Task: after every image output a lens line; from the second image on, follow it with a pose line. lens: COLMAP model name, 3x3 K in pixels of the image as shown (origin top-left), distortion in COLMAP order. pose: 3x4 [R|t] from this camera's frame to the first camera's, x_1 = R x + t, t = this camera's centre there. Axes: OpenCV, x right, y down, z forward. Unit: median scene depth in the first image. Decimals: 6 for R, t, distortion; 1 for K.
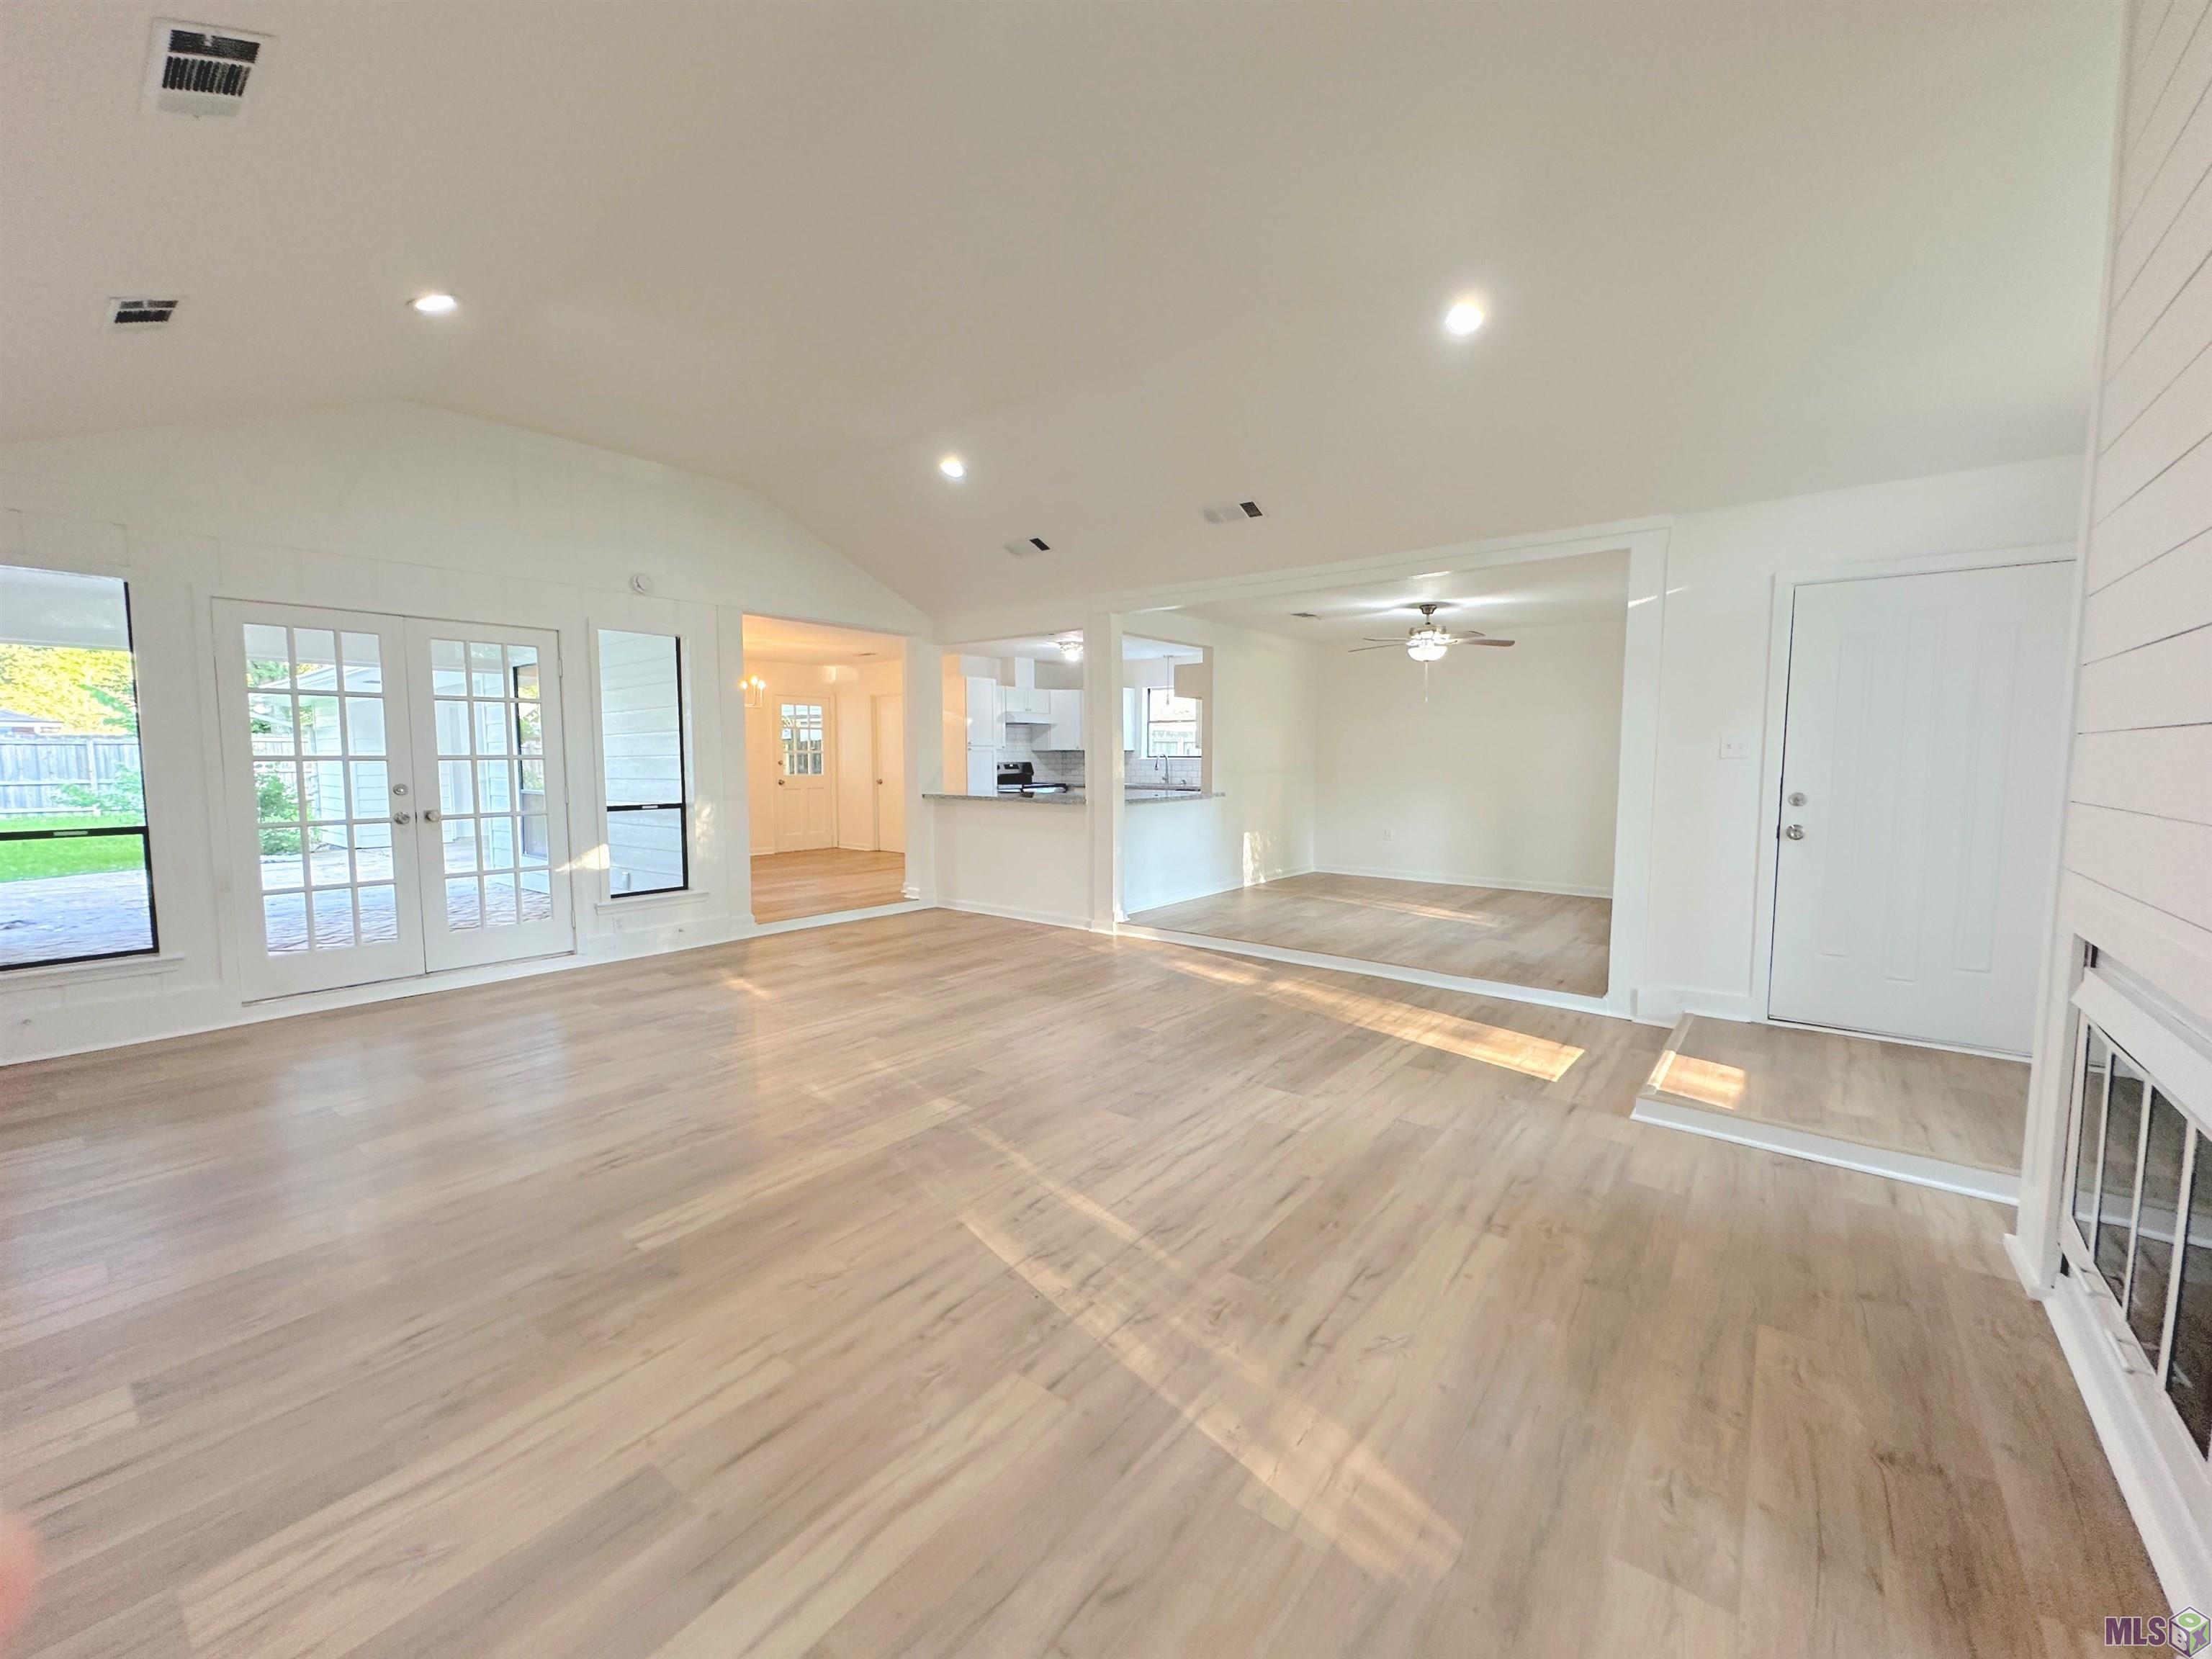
lens RADIAL K [[884.9, 0, 1103.0], [0, 884.9, 825.9], [0, 0, 1]] dist [-0.005156, 0.000637]
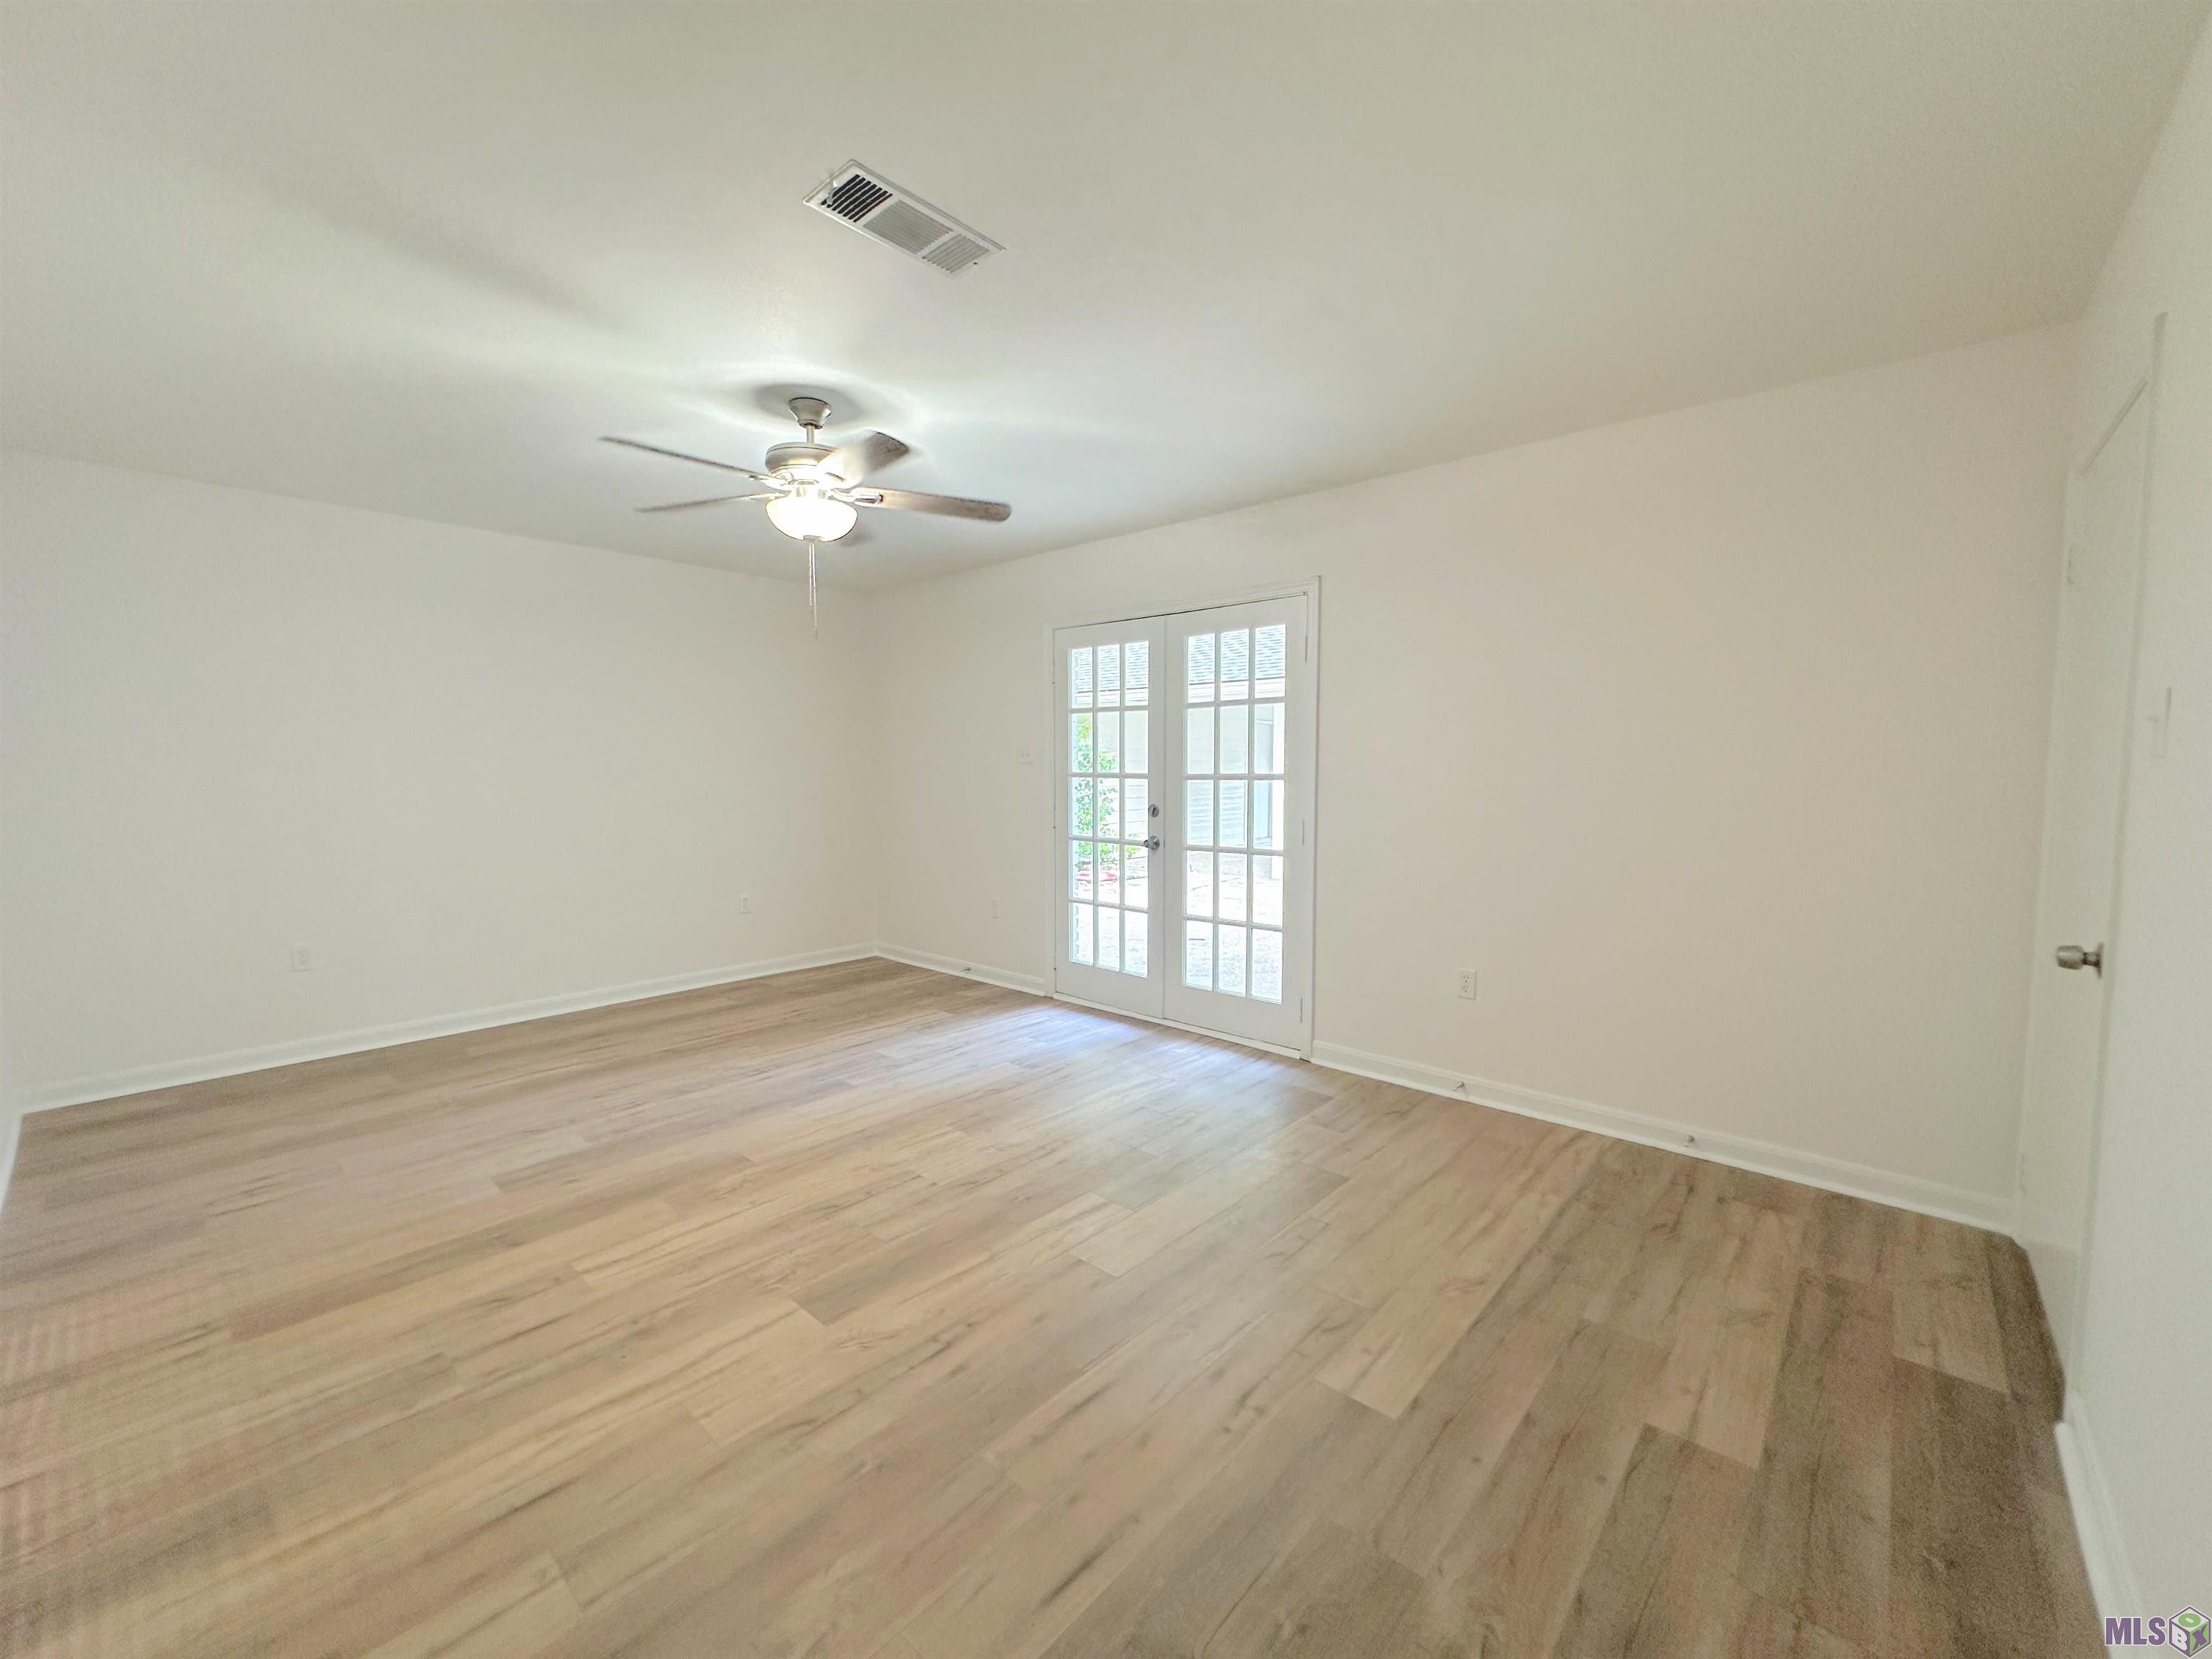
lens RADIAL K [[884.9, 0, 1103.0], [0, 884.9, 825.9], [0, 0, 1]] dist [-0.005156, 0.000637]
pose [[-0.048063, 0.059331, -0.997081, 0.102547], [-0.084261, 0.994435, 0.063235, -0.095124], [0.995284, 0.087054, -0.042796, 1.197695]]
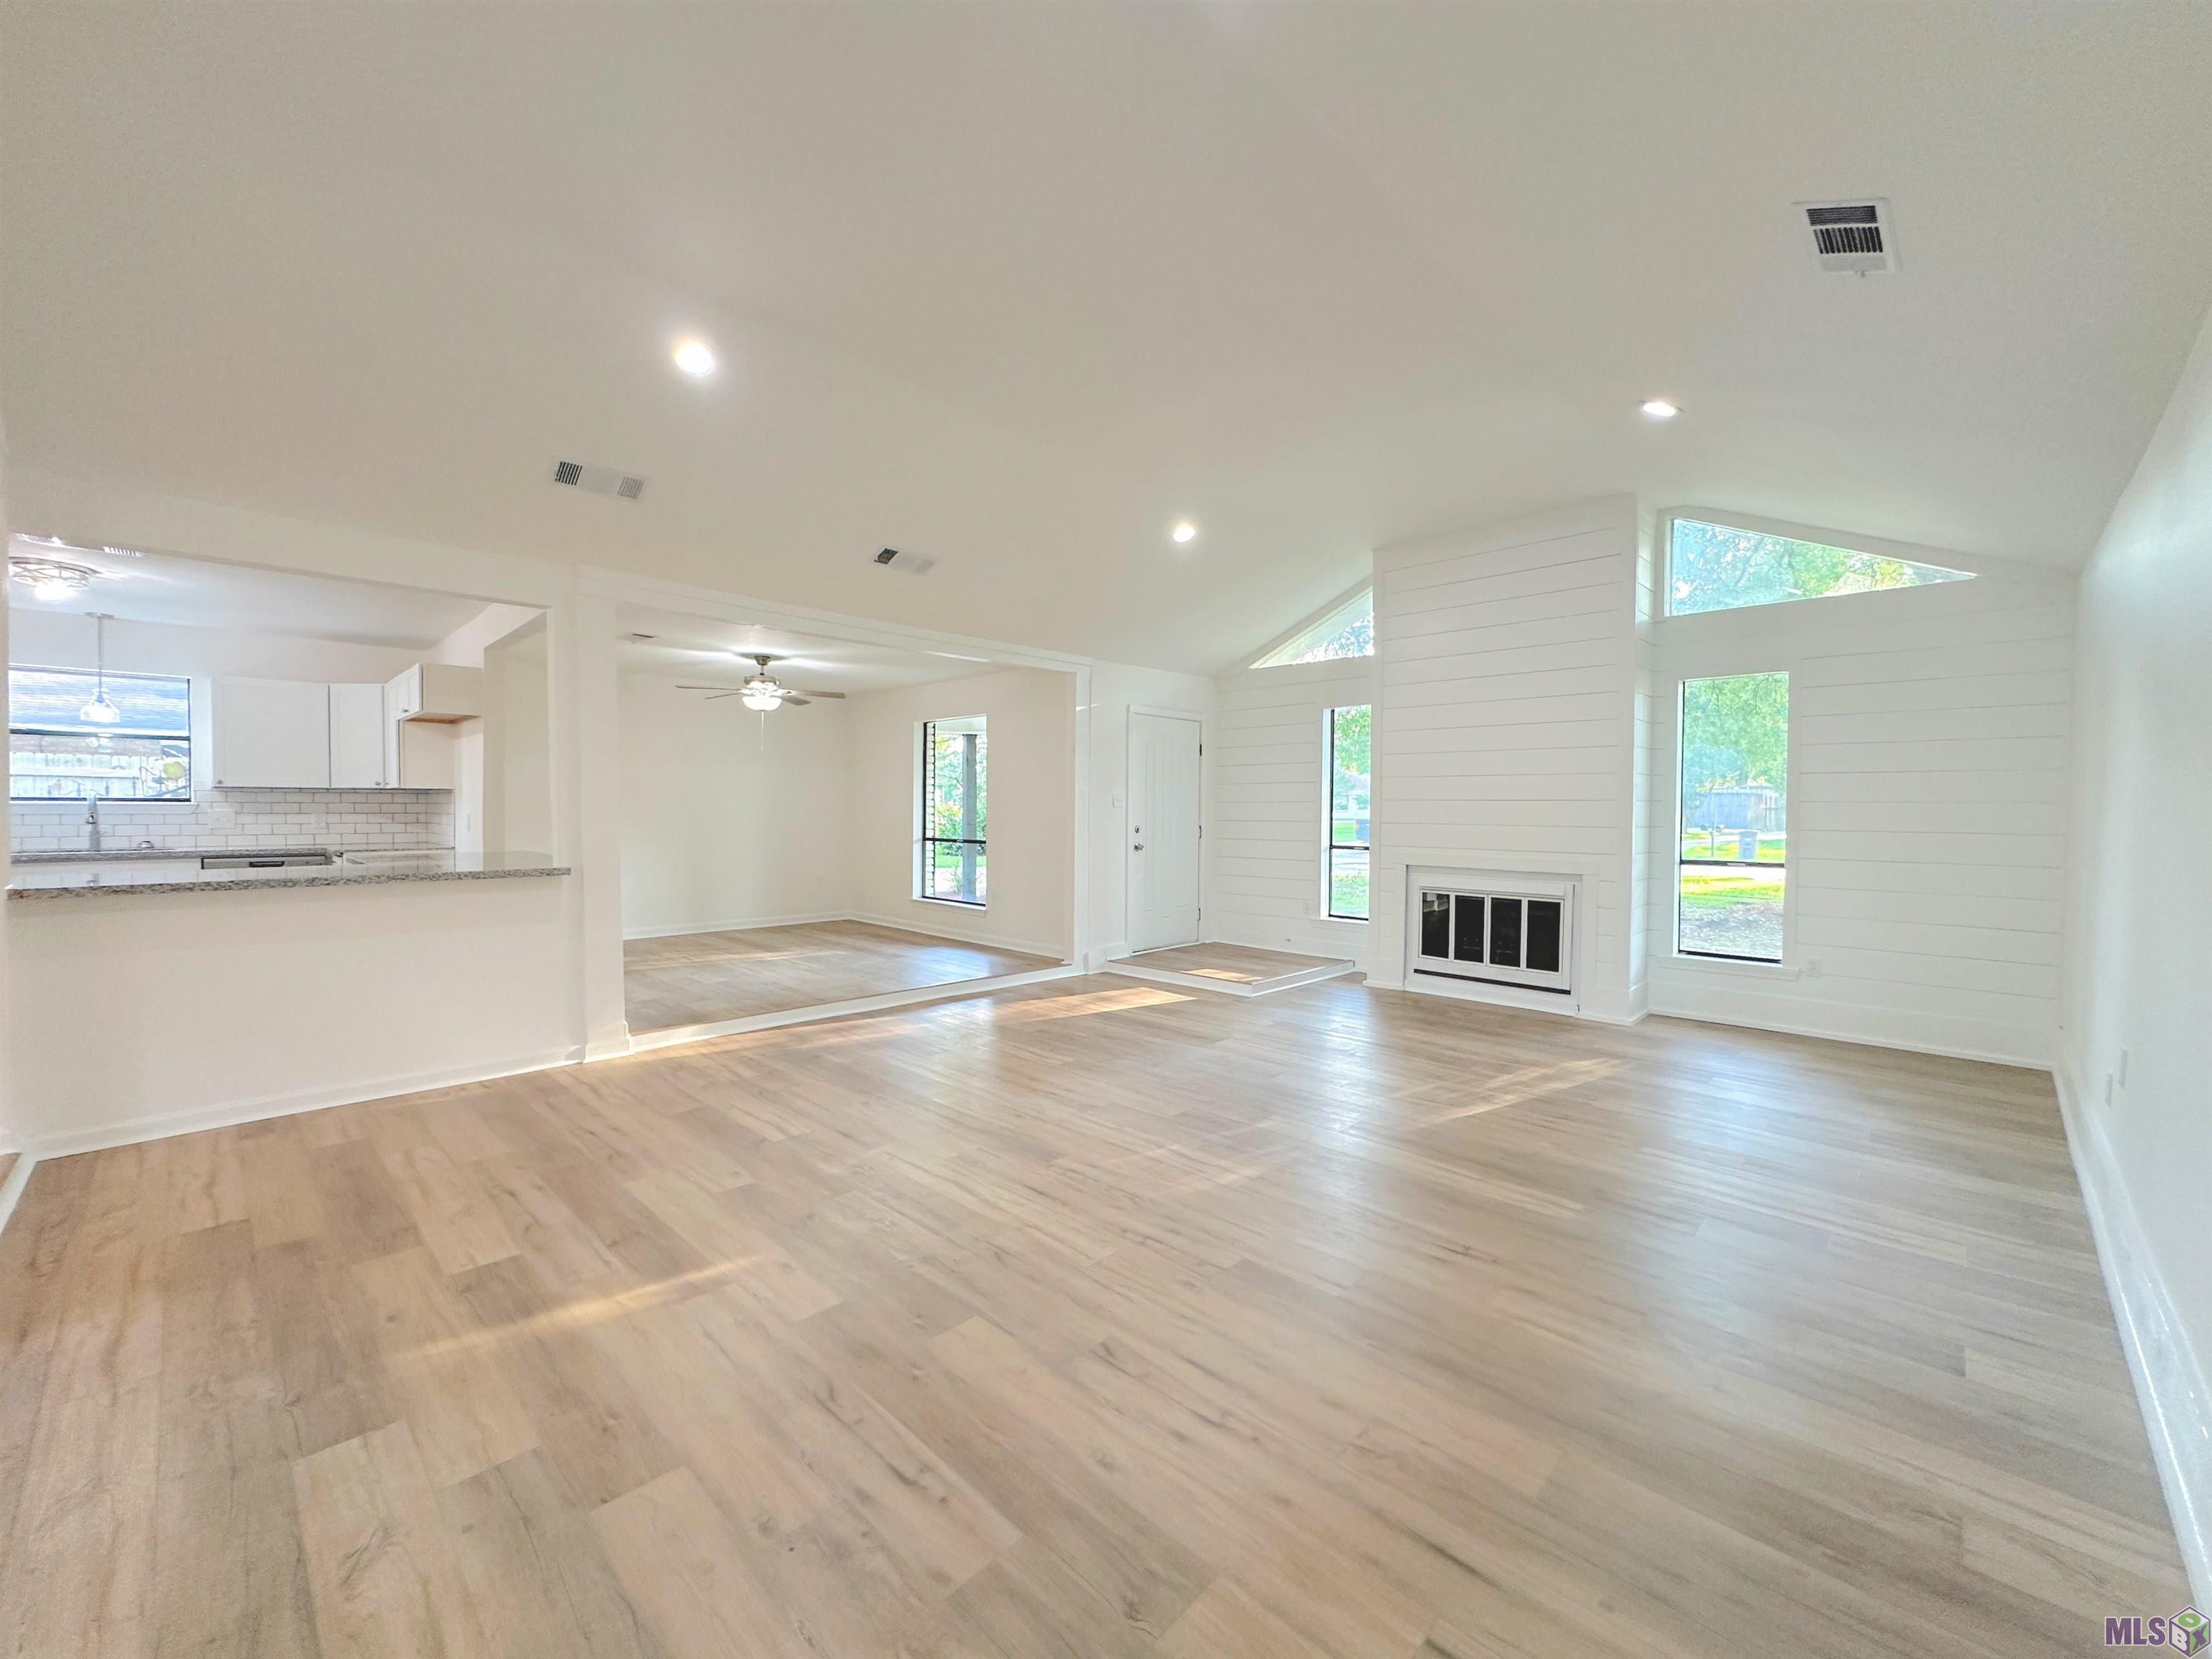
lens RADIAL K [[878.4, 0, 1106.0], [0, 878.4, 829.5], [0, 0, 1]] dist [-0.000465, 0.000062]
pose [[0.097141, -0.022019, 0.995027, -1.051909], [0.071841, 0.997302, 0.015056, -0.063251], [-0.992674, 0.070021, 0.098461, 0.885372]]
